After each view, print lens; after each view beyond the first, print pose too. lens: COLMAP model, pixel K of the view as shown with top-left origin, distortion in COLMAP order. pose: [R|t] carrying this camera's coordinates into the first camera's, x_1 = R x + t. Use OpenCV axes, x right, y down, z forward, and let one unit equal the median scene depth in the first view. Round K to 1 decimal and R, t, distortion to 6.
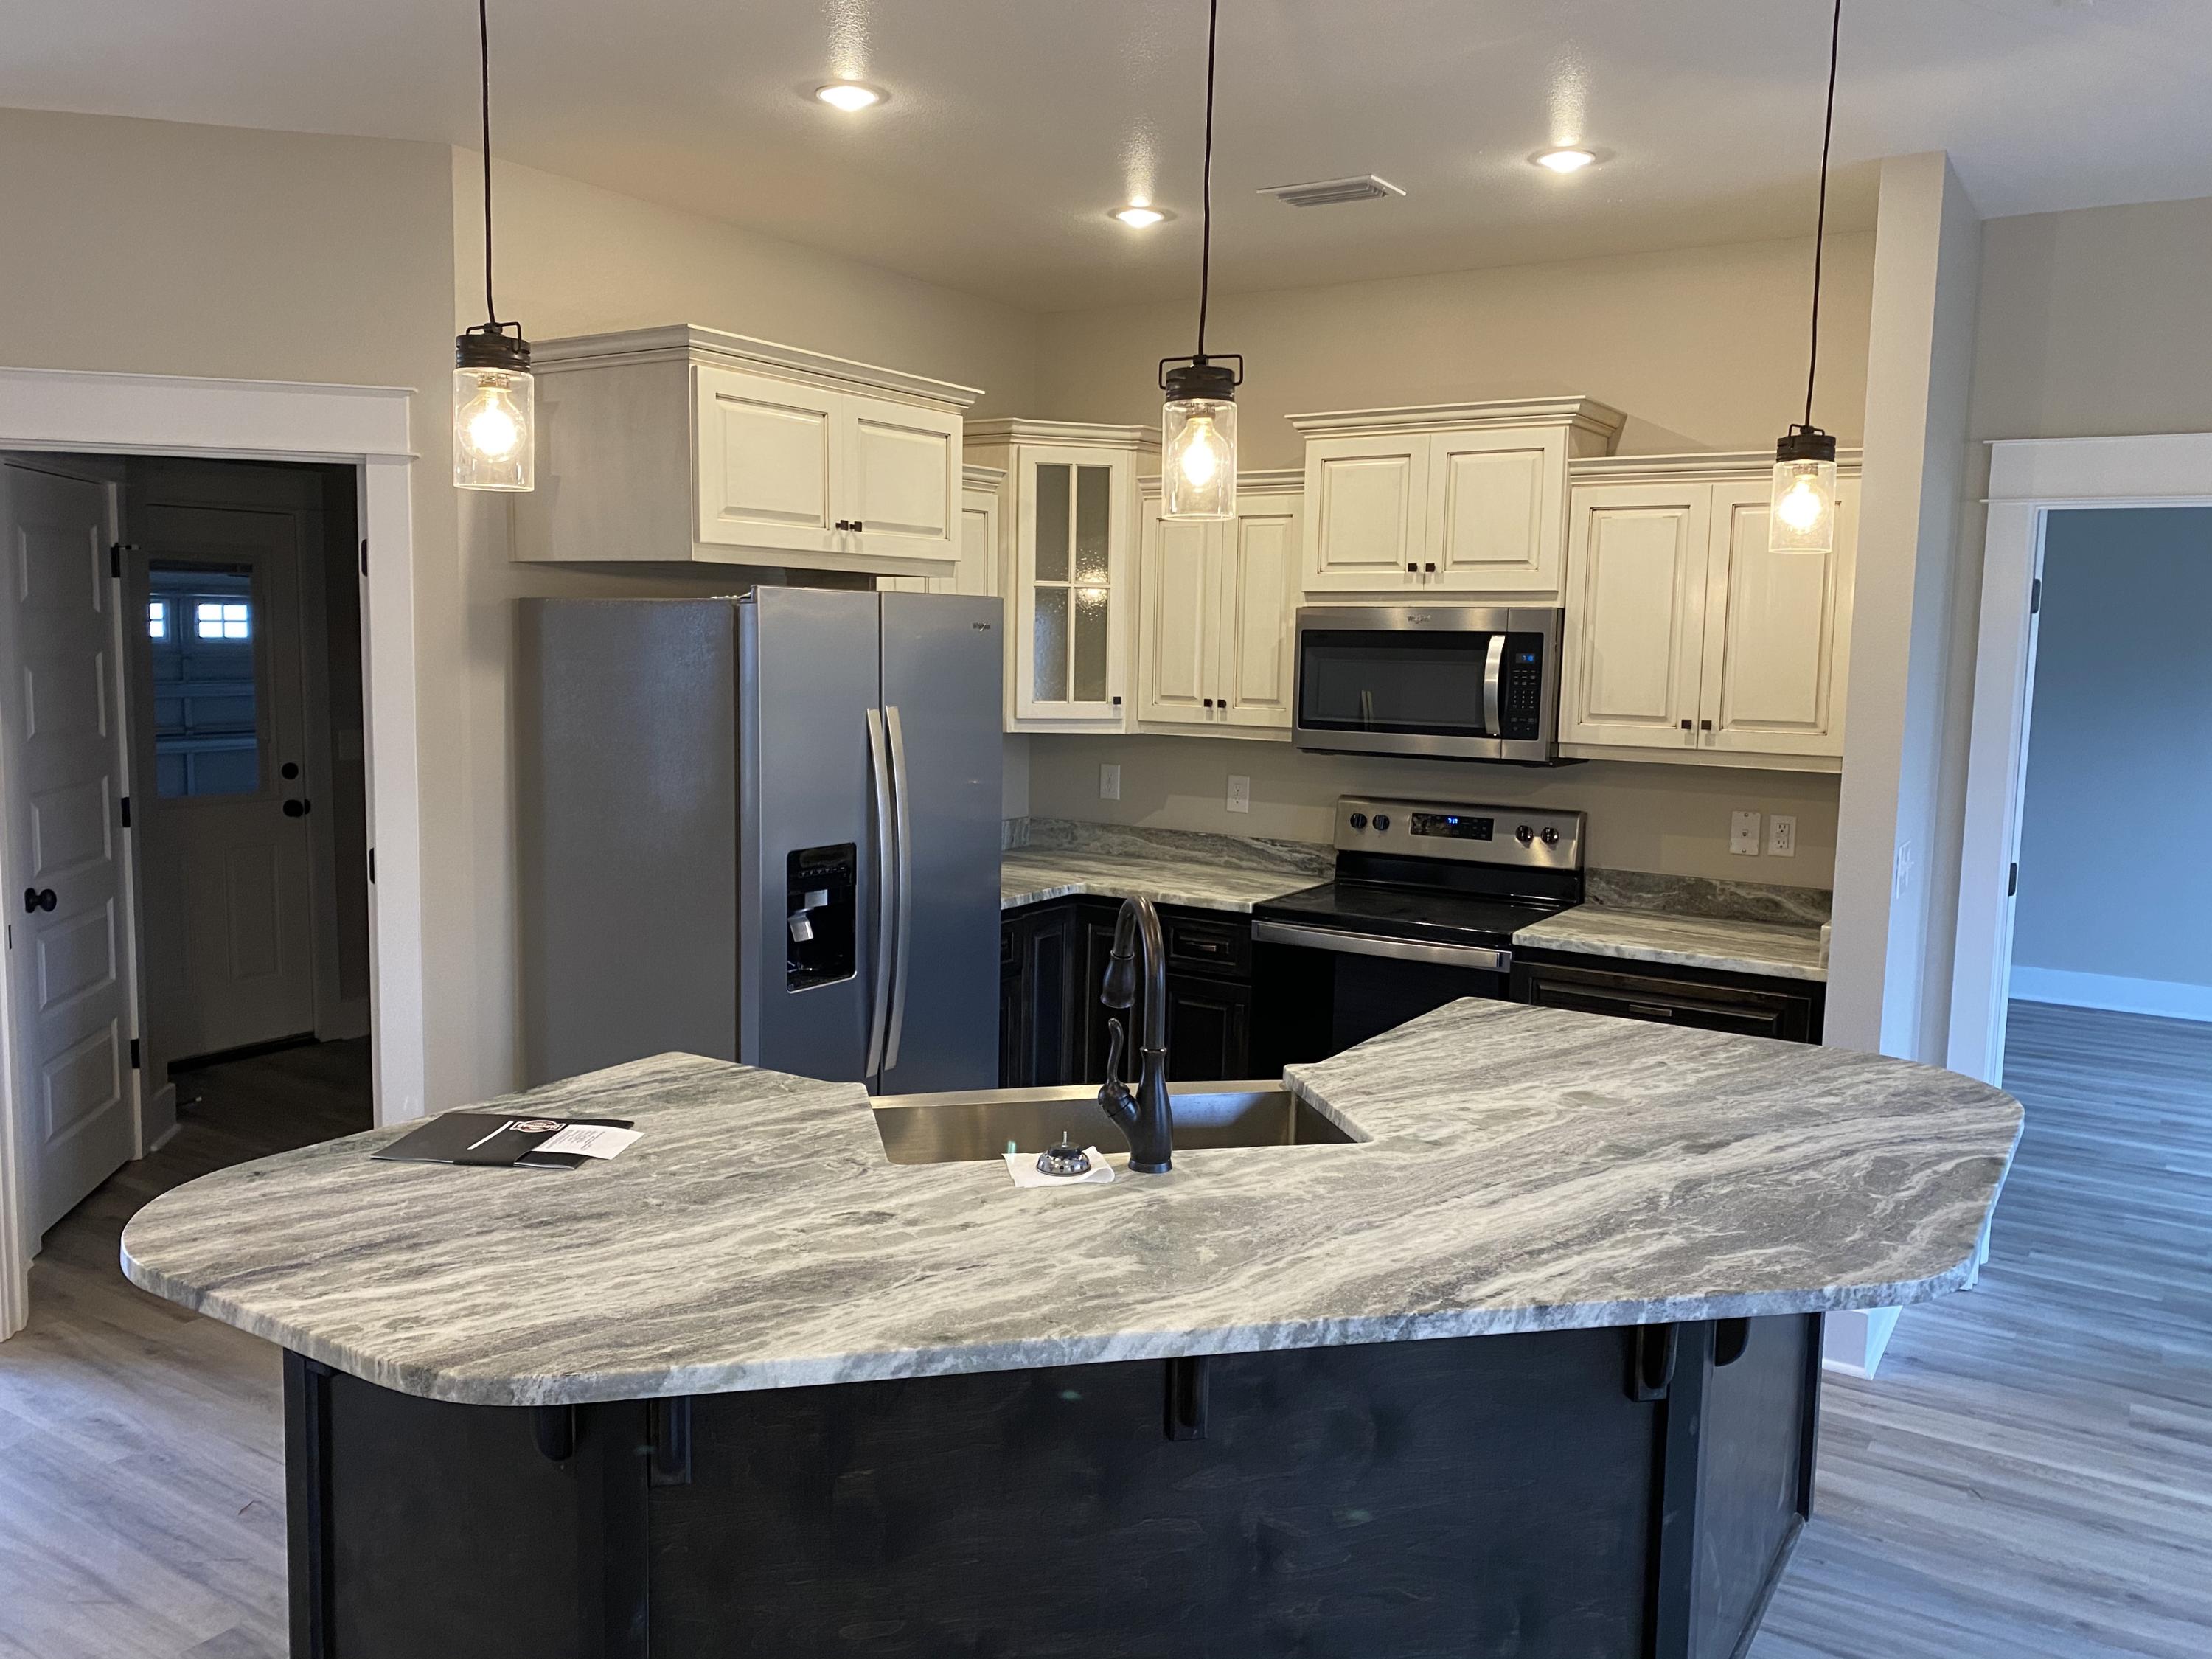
lens RADIAL K [[1710.2, 0, 1106.0], [0, 1710.2, 829.5], [0, 0, 1]] dist [0.113063, -0.002001]
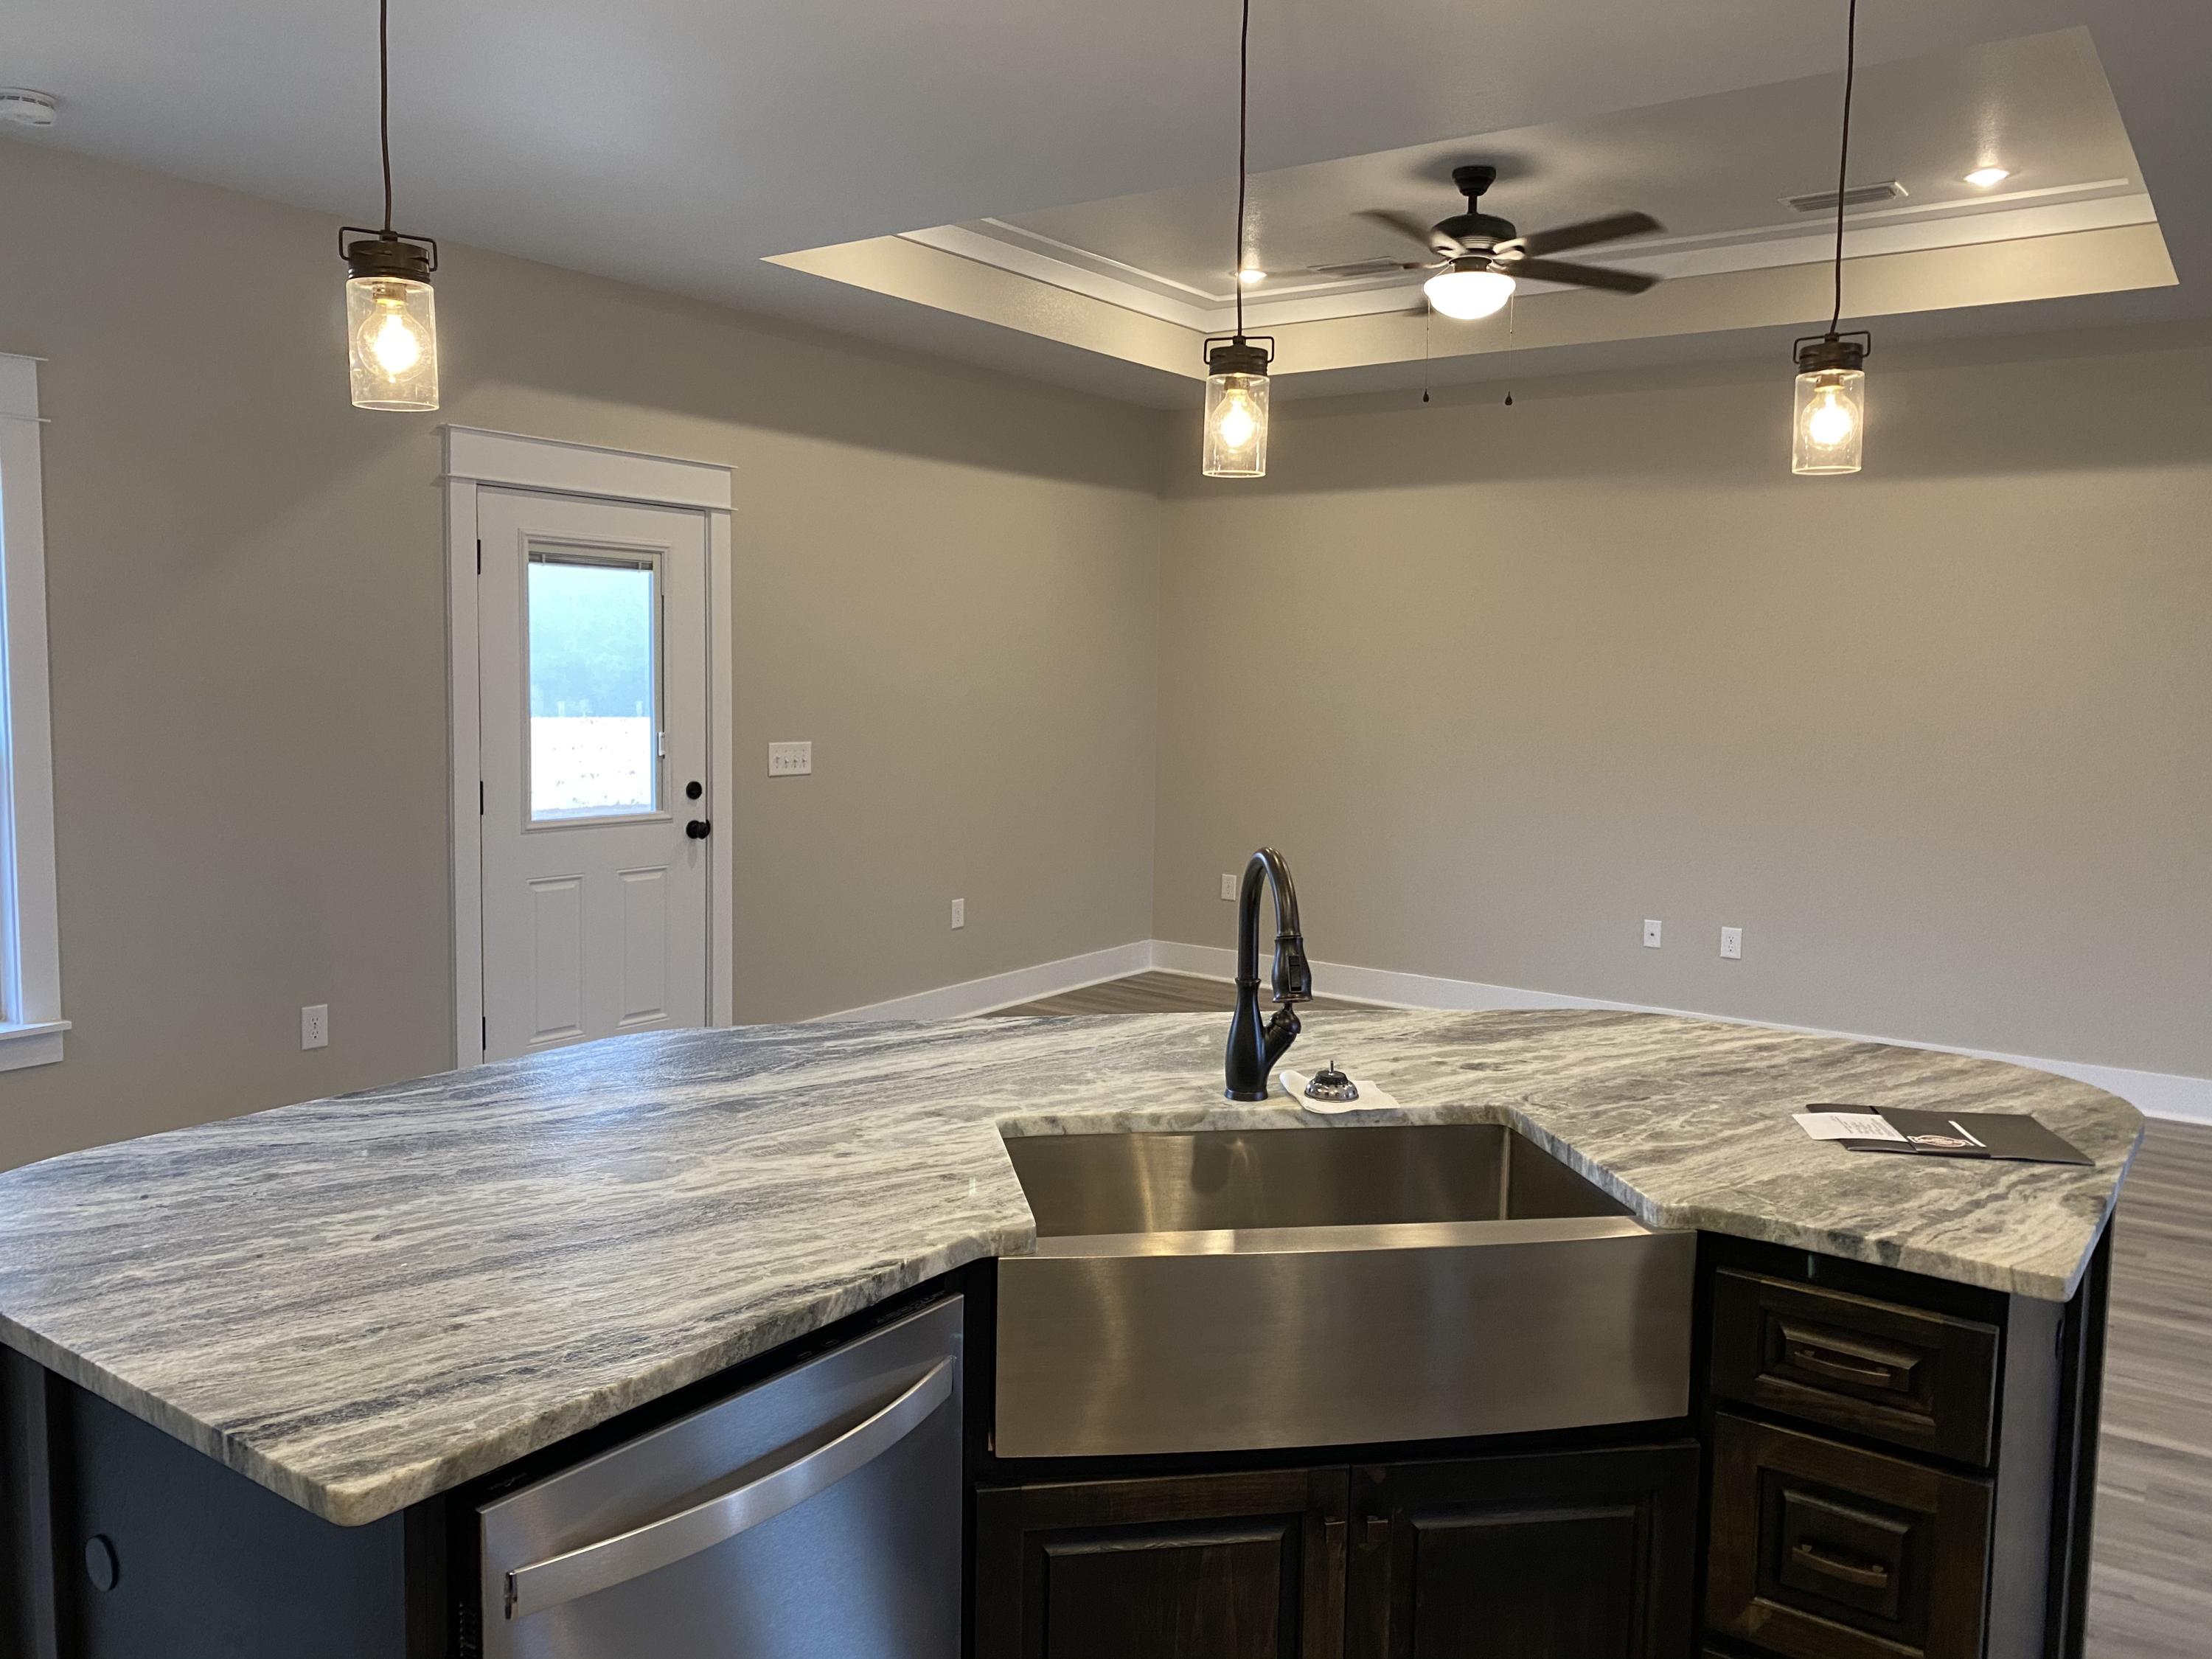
lens RADIAL K [[1726.4, 0, 1106.0], [0, 1726.4, 829.5], [0, 0, 1]] dist [0.007445, -0.003374]
pose [[-0.998276, -0.040319, 0.042653, 0.063304], [-0.030404, 0.976839, 0.211806, -0.149255], [-0.050205, 0.210144, -0.976381, 1.731169]]
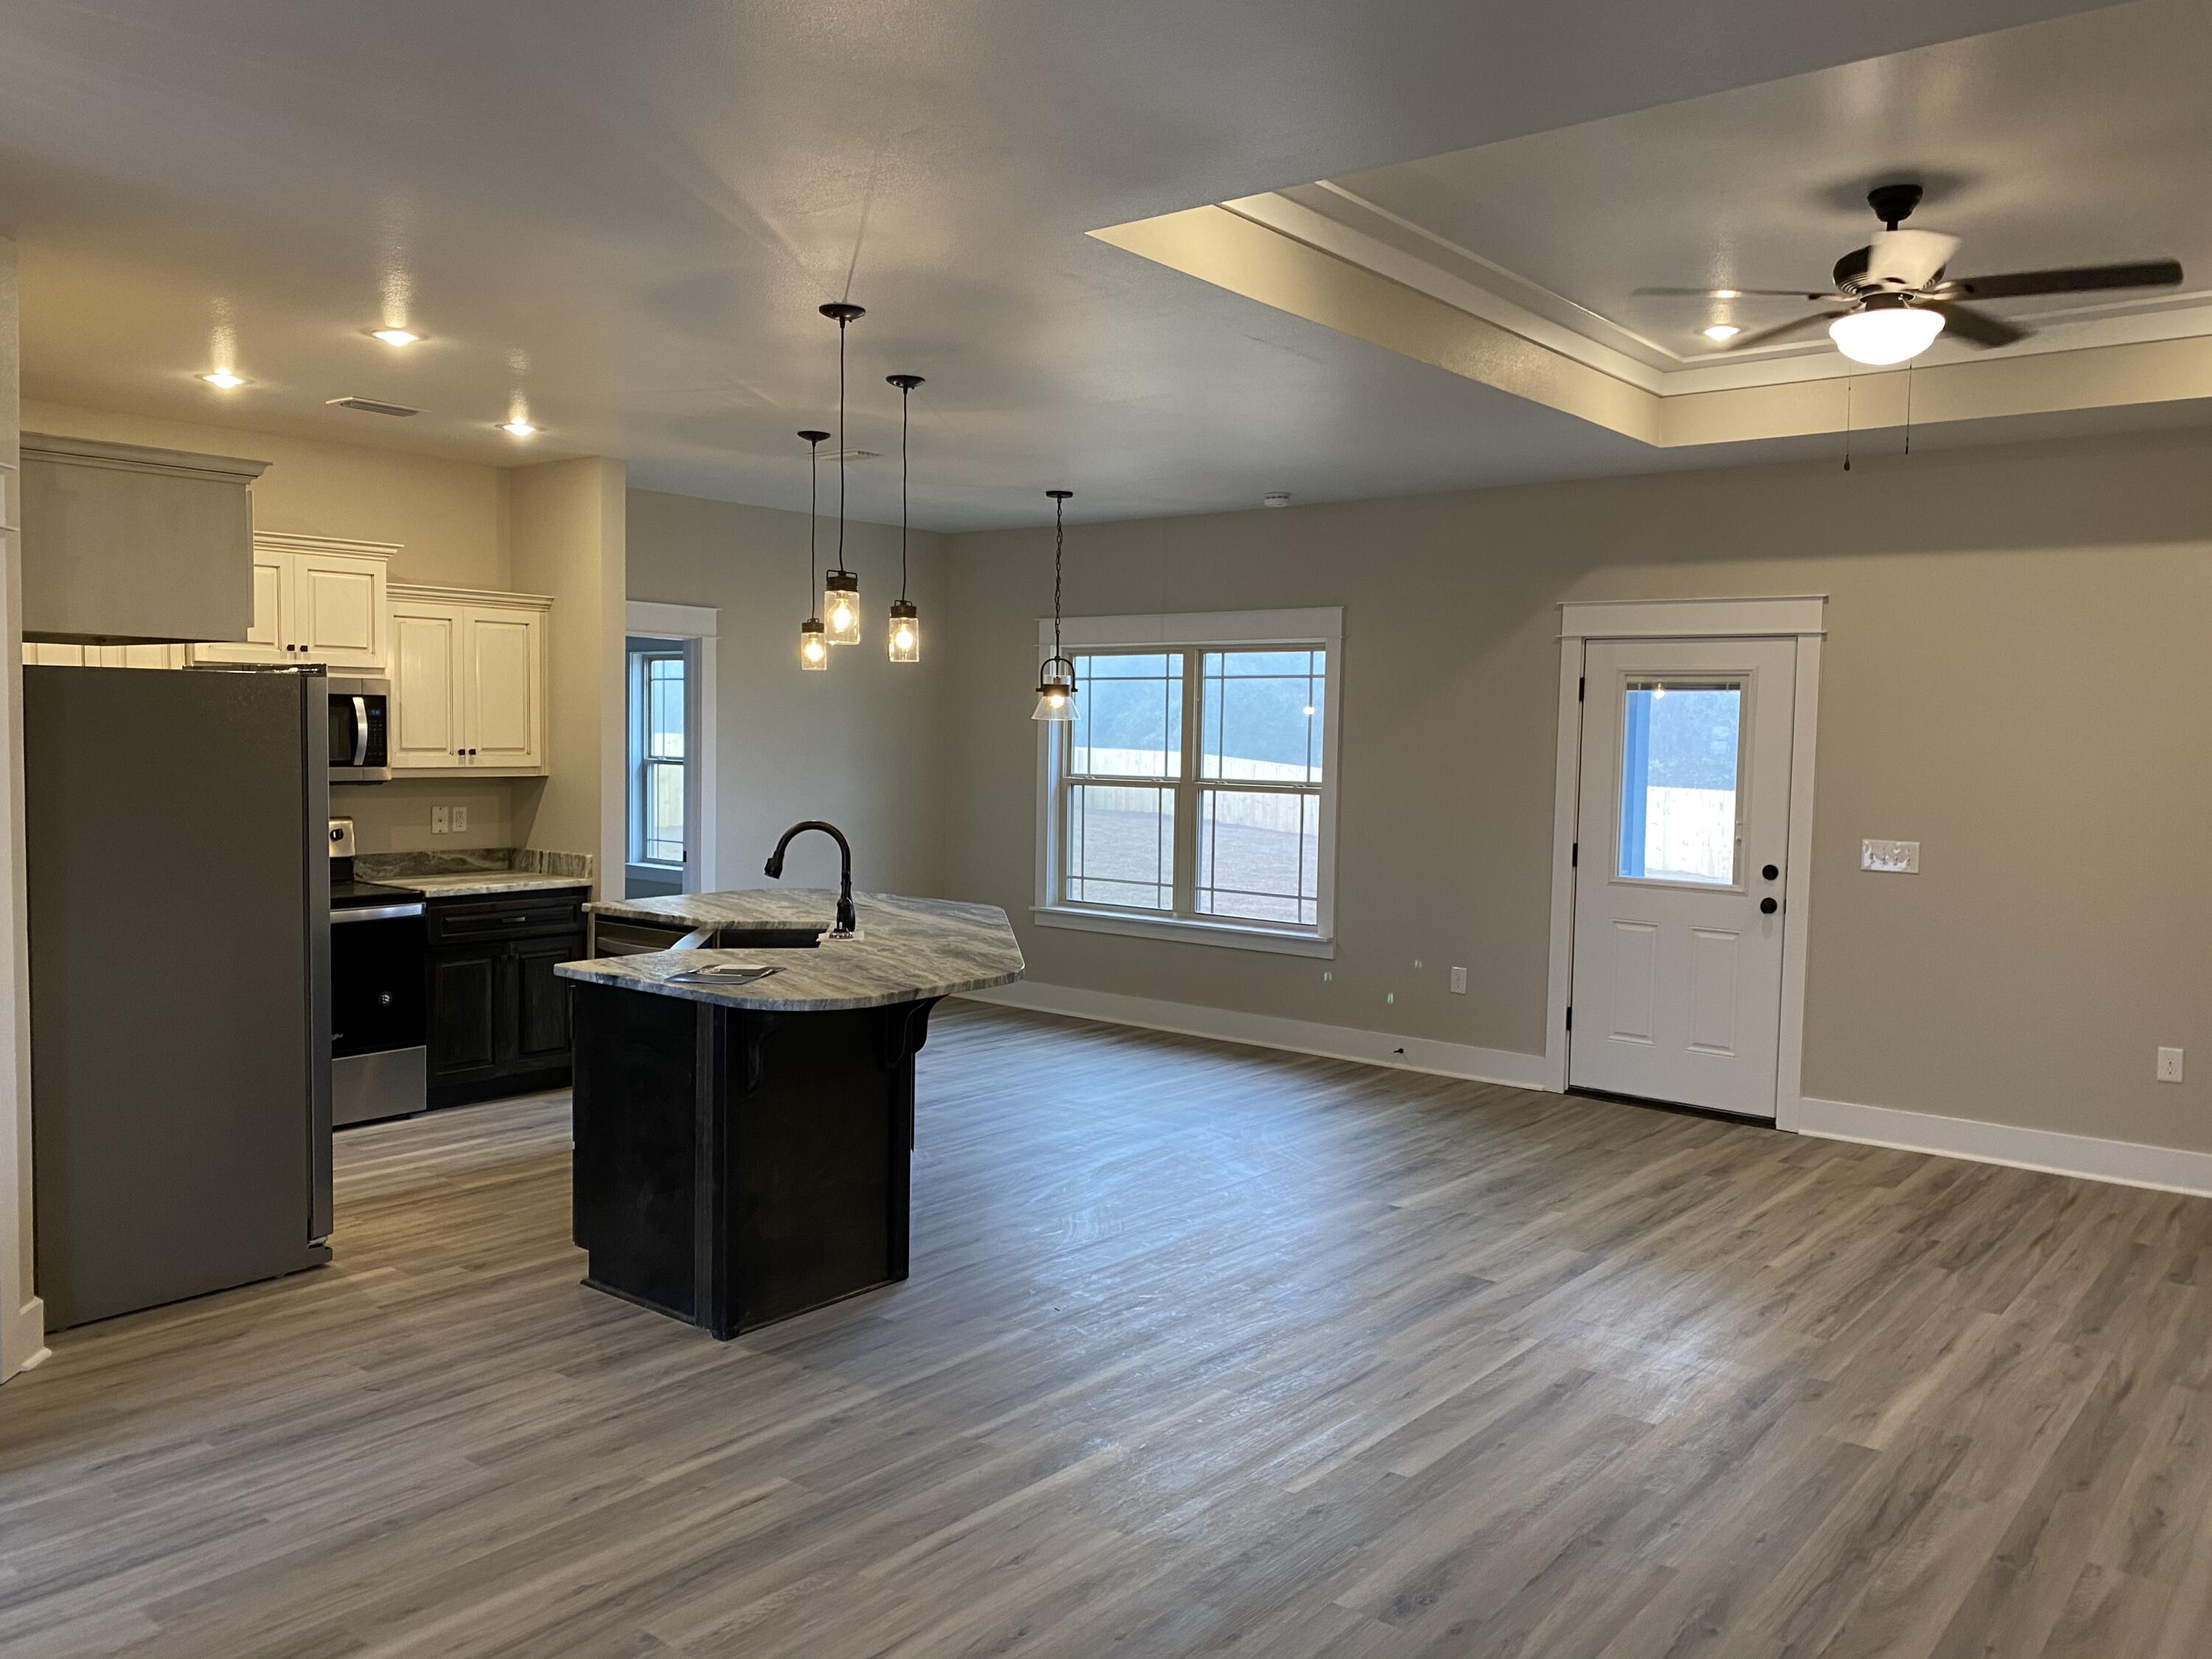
lens RADIAL K [[1652.6, 0, 1106.0], [0, 1652.6, 829.5], [0, 0, 1]] dist [-0.004984, -0.002743]
pose [[0.128030, -0.086257, 0.988012, -1.793557], [0.099995, 0.992257, 0.073669, -0.067703], [-0.986716, 0.089365, 0.135664, 0.320365]]
